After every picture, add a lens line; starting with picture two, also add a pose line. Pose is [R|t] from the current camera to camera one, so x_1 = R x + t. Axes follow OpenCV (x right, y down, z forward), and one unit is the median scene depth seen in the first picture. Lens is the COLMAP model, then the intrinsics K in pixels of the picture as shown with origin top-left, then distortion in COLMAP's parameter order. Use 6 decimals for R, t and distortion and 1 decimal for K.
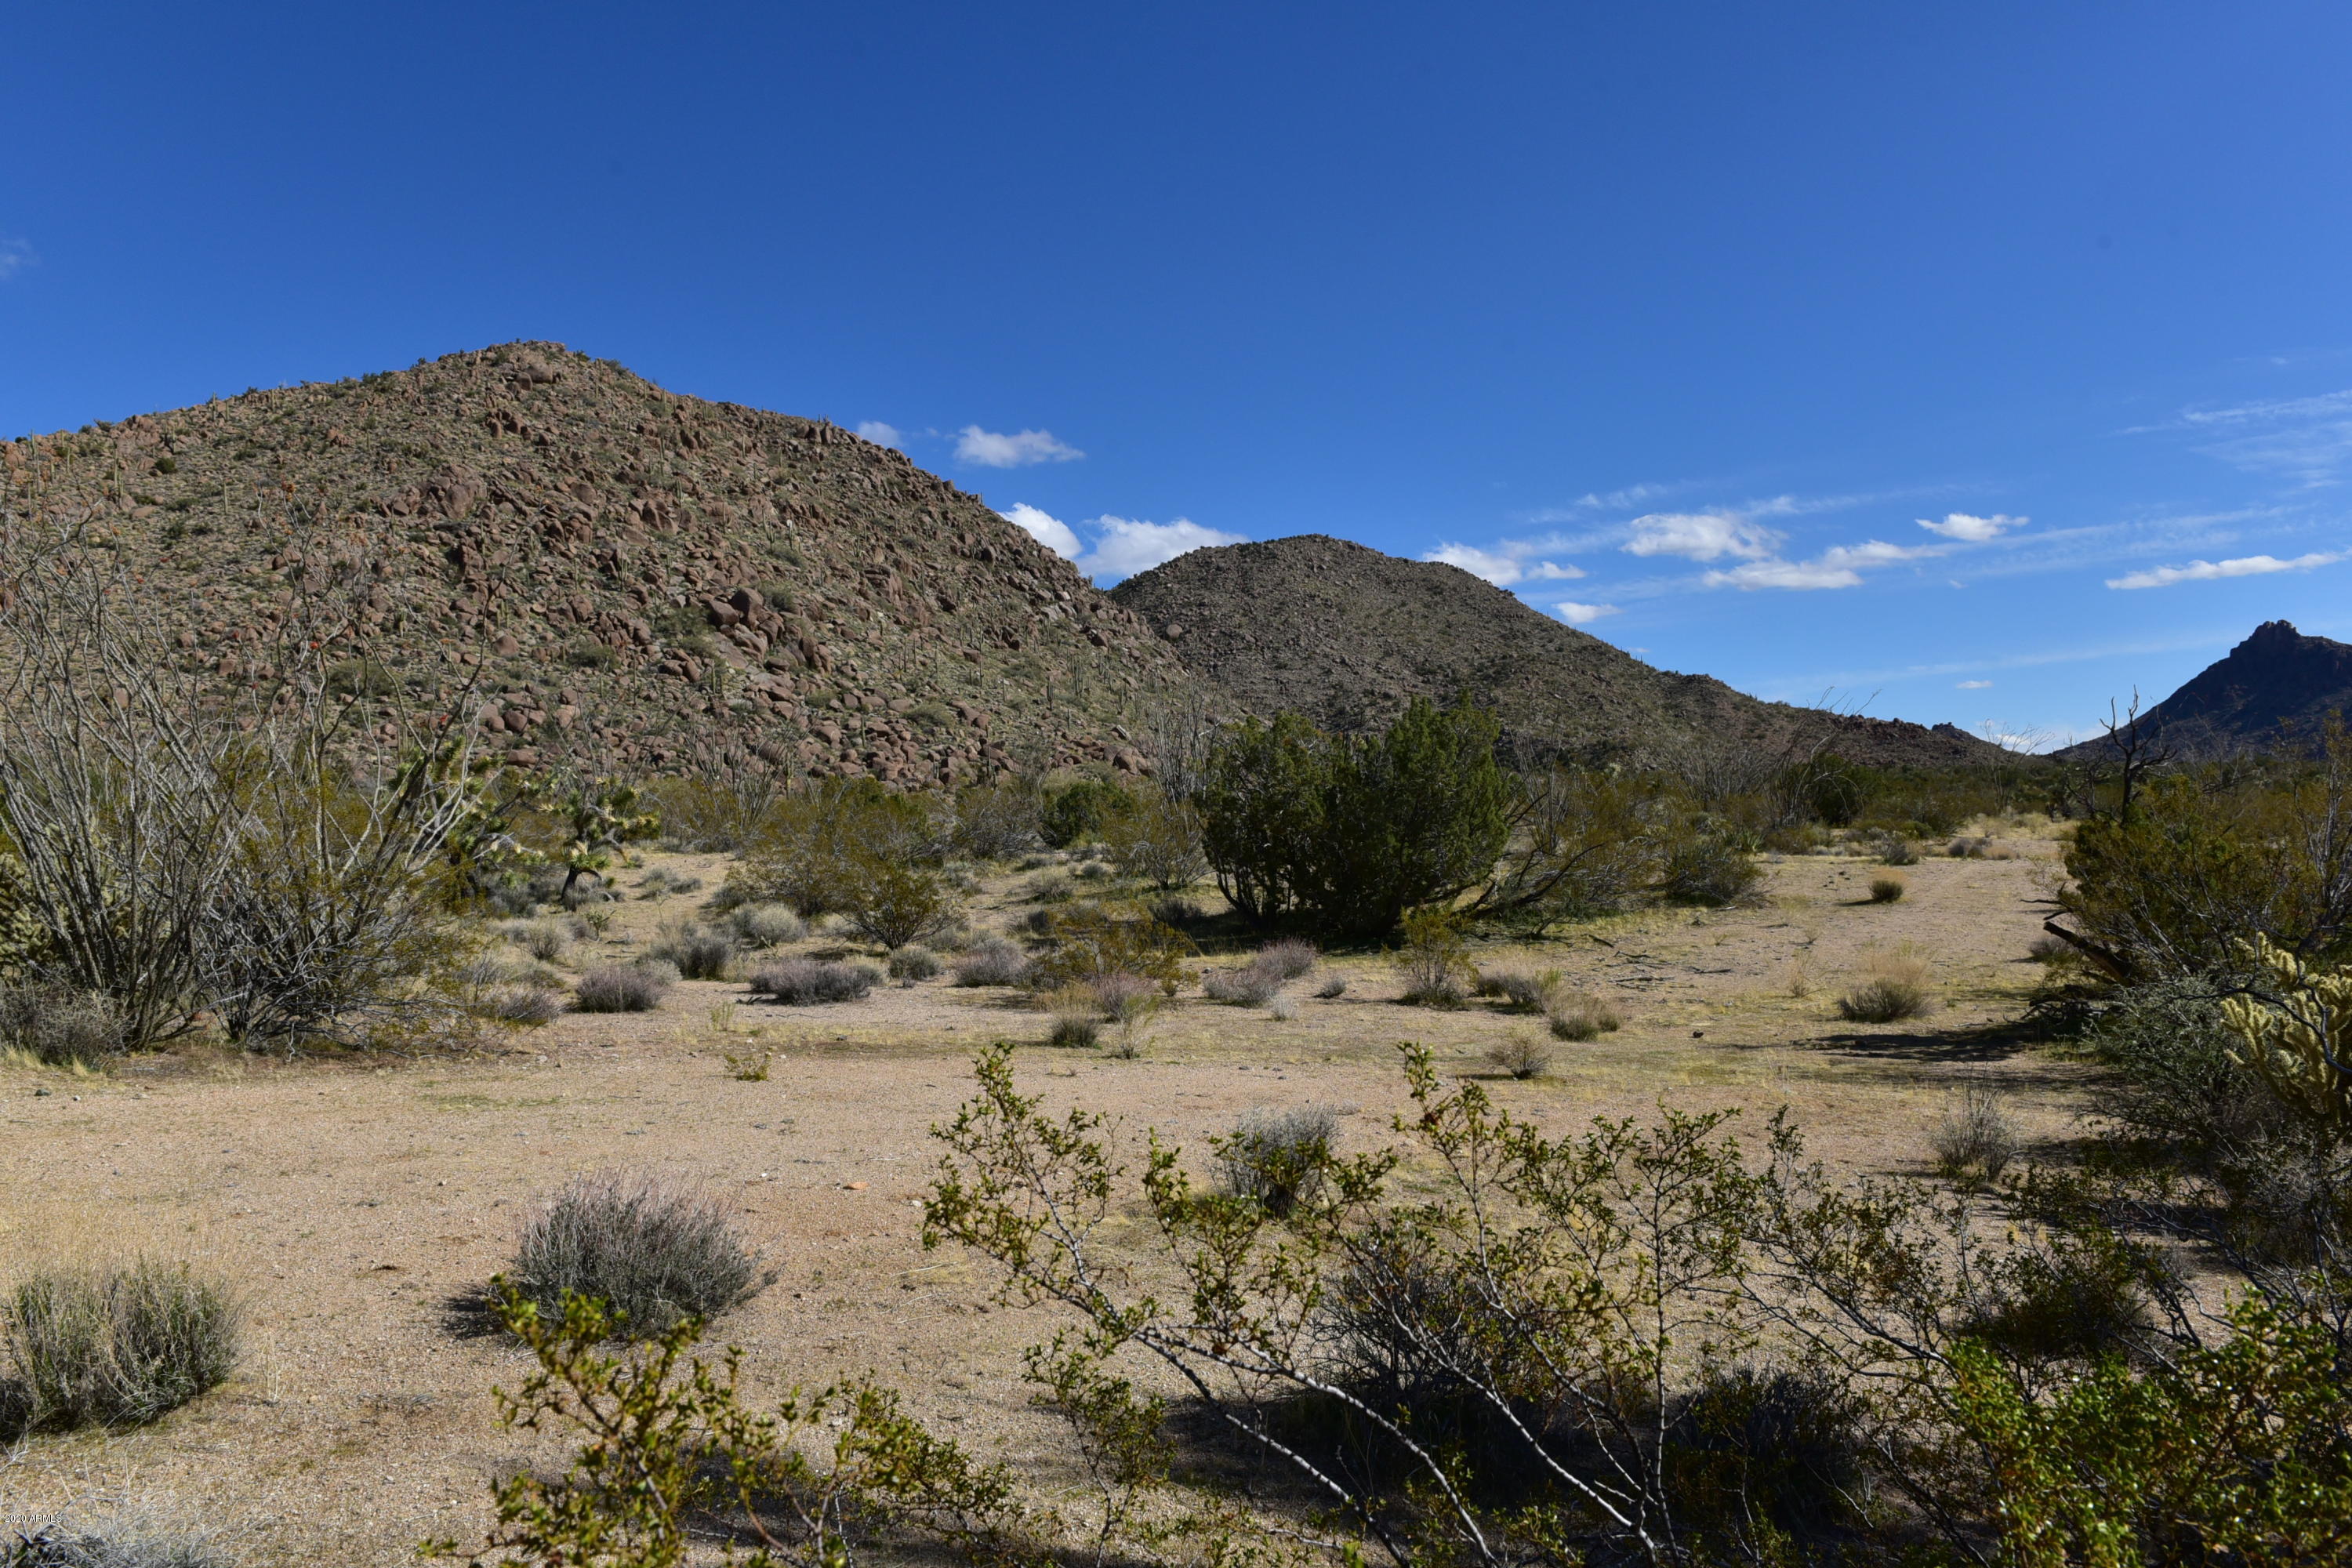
lens RADIAL K [[1594.4, 0, 1176.0], [0, 1594.4, 784.0], [0, 0, 1]] dist [-0.009689, -0.003655]
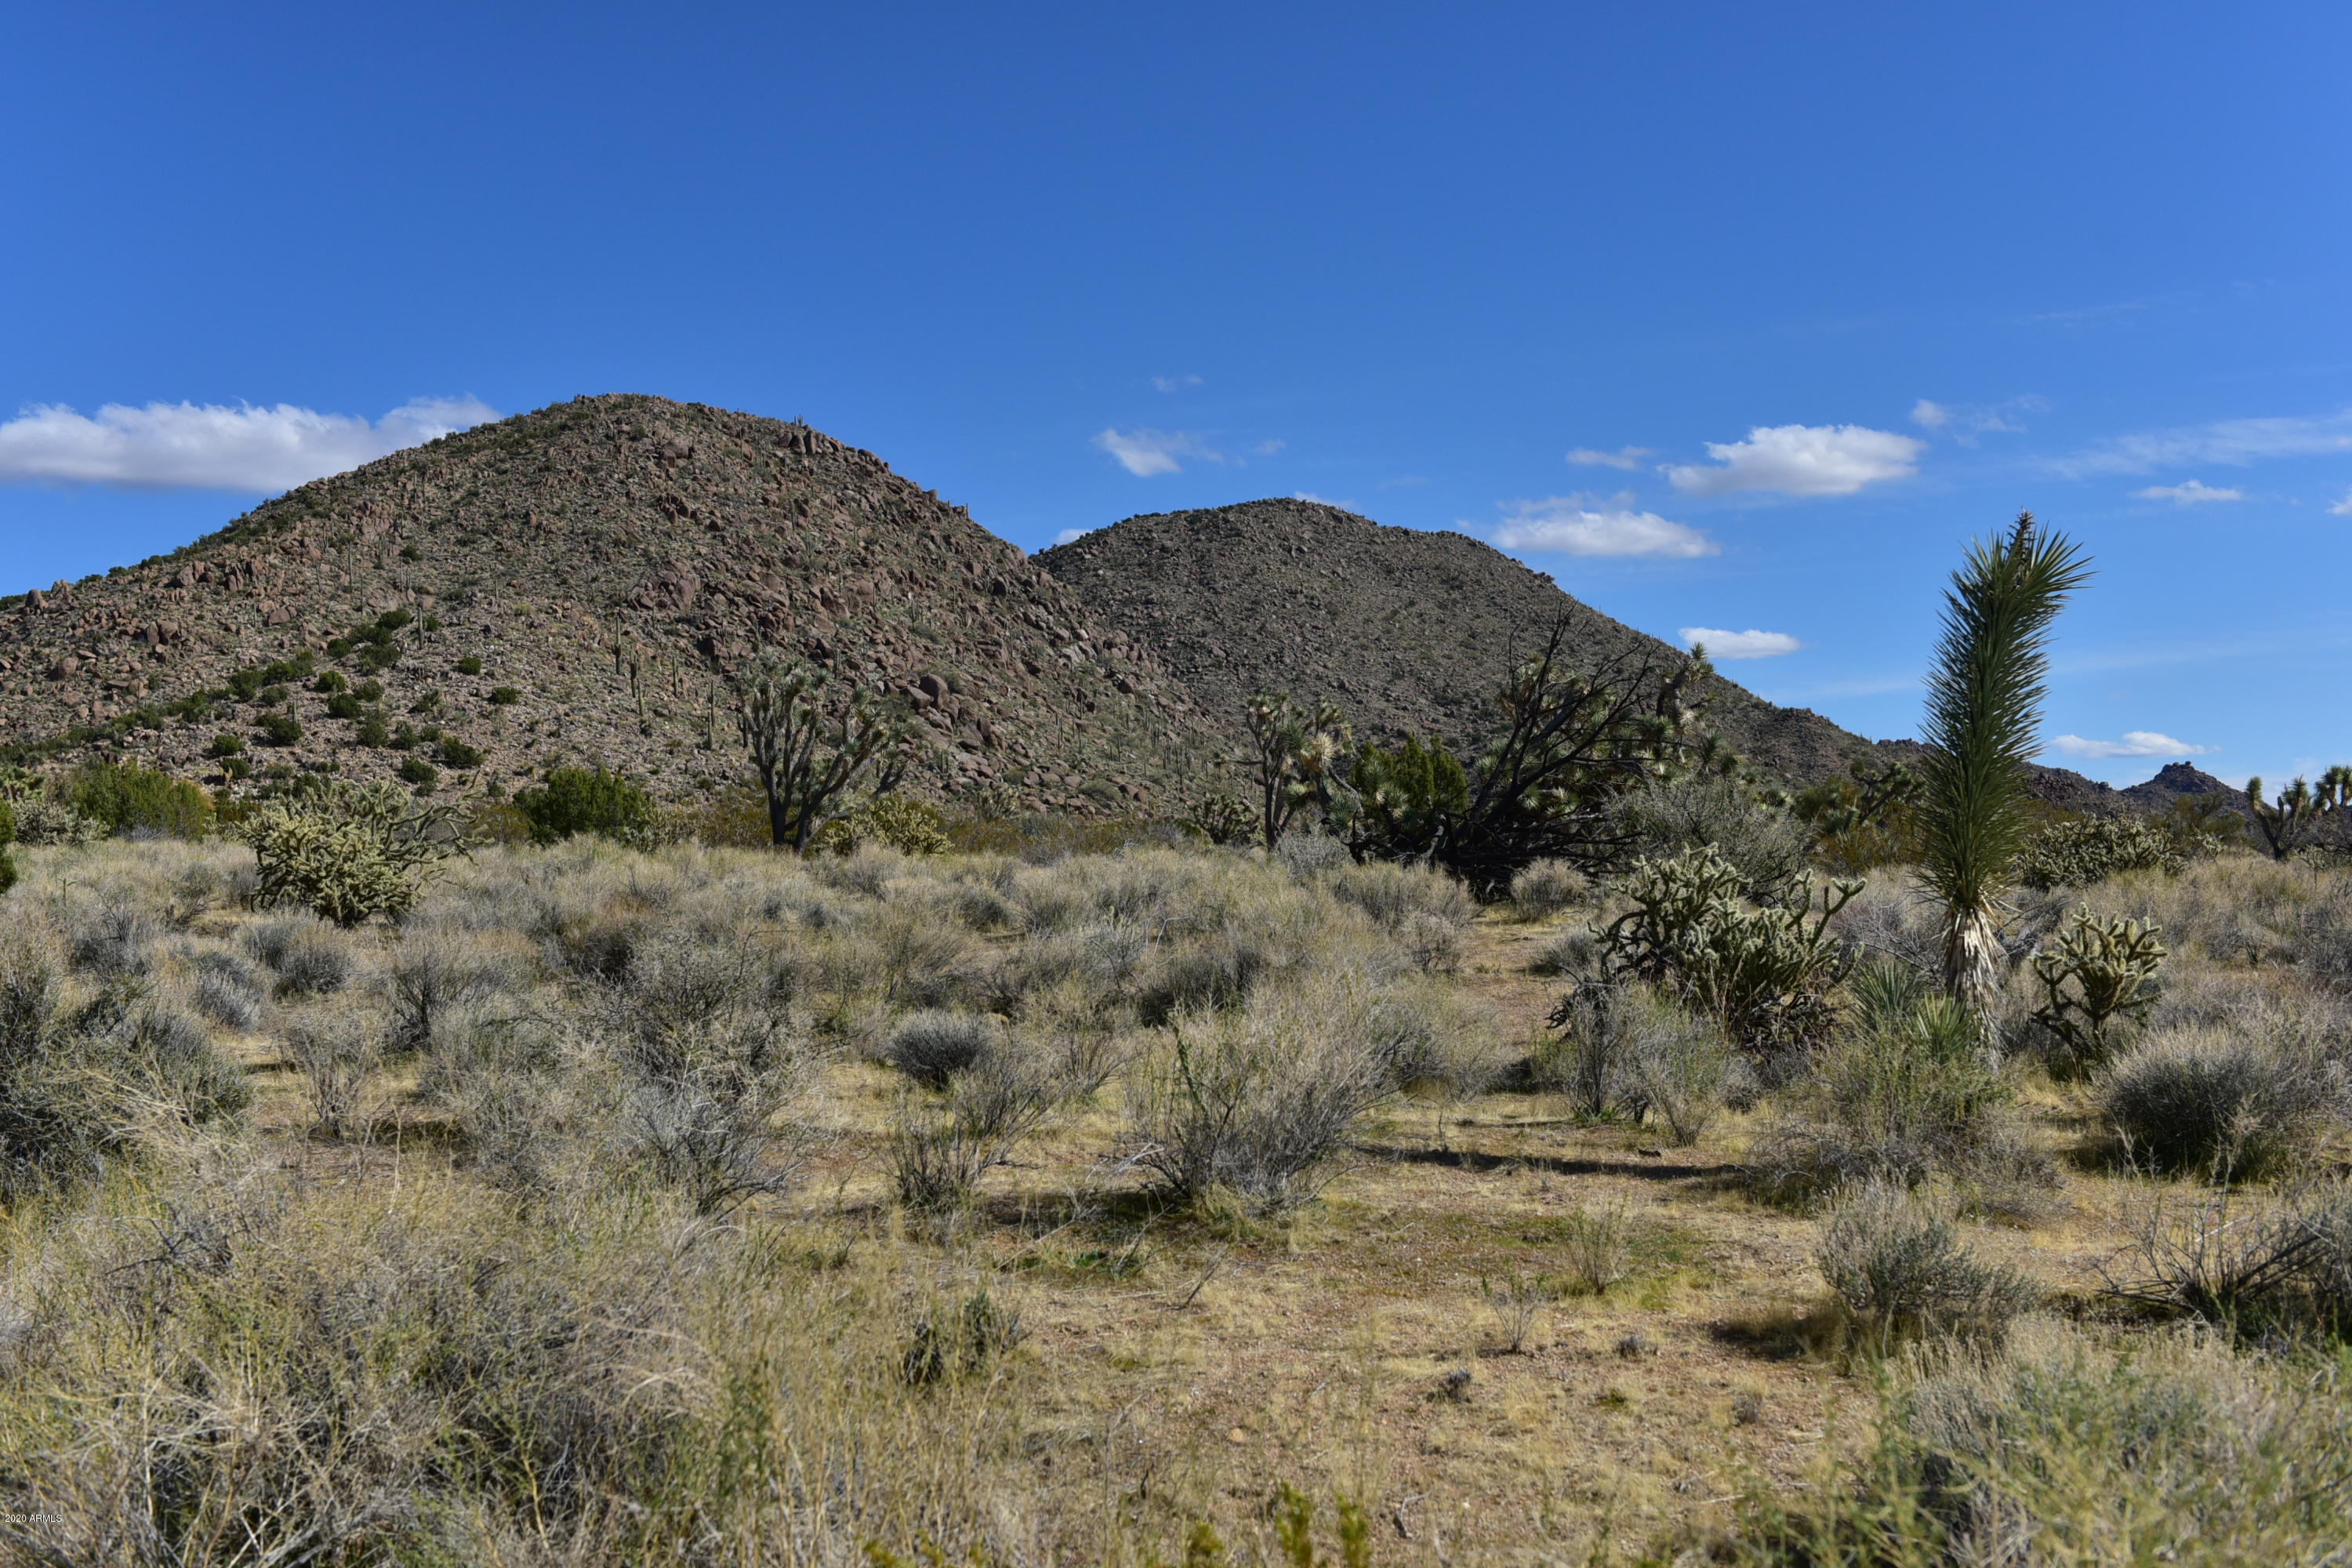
lens RADIAL K [[2735.9, 0, 1176.0], [0, 2735.9, 784.0], [0, 0, 1]] dist [-0.012697, -0.023760]
pose [[0.996513, 0.018237, 0.081419, -0.141121], [-0.016776, 0.999686, -0.018593, -0.006497], [-0.081732, 0.017162, 0.996507, -0.531140]]
